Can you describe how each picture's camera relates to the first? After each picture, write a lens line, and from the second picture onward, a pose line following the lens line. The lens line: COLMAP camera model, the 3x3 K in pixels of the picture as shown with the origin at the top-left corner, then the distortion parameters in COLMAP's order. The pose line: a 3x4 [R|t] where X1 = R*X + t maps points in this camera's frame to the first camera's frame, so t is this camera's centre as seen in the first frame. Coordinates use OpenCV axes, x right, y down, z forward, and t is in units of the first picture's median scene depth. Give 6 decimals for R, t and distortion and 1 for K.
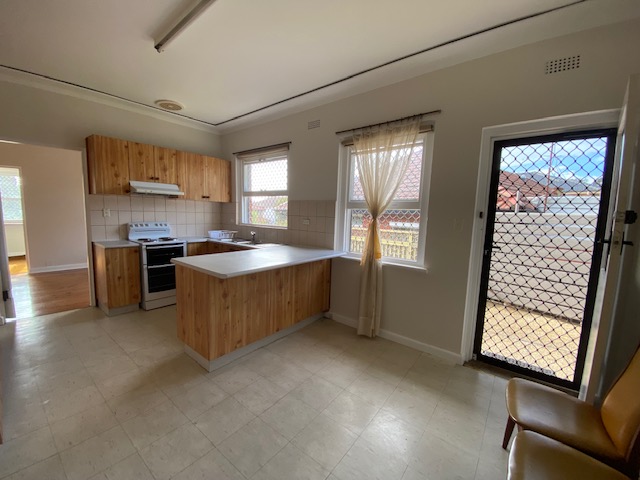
lens RADIAL K [[261.1, 0, 320.6], [0, 261.1, 242.0], [0, 0, 1]] dist [-0.003390, -0.002007]
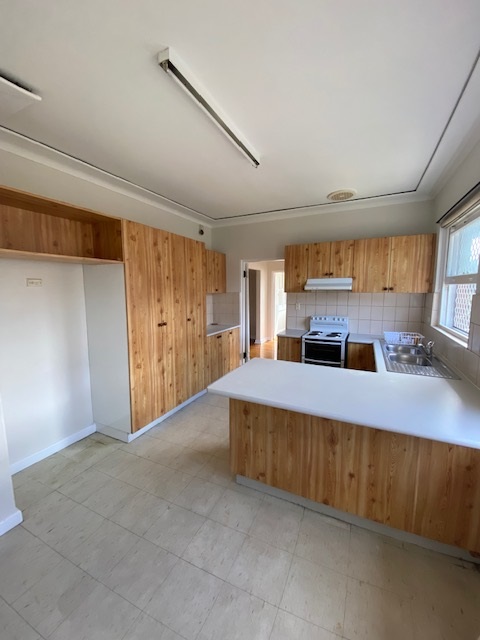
lens RADIAL K [[261.1, 0, 239.2], [0, 261.1, 317.3], [0, 0, 1]] dist [-0.003390, -0.002007]
pose [[0.207893, 0.077719, -0.975059, 0.293732], [-0.091353, 0.994024, 0.059754, -0.106319], [0.973876, 0.076652, 0.213751, 0.462424]]
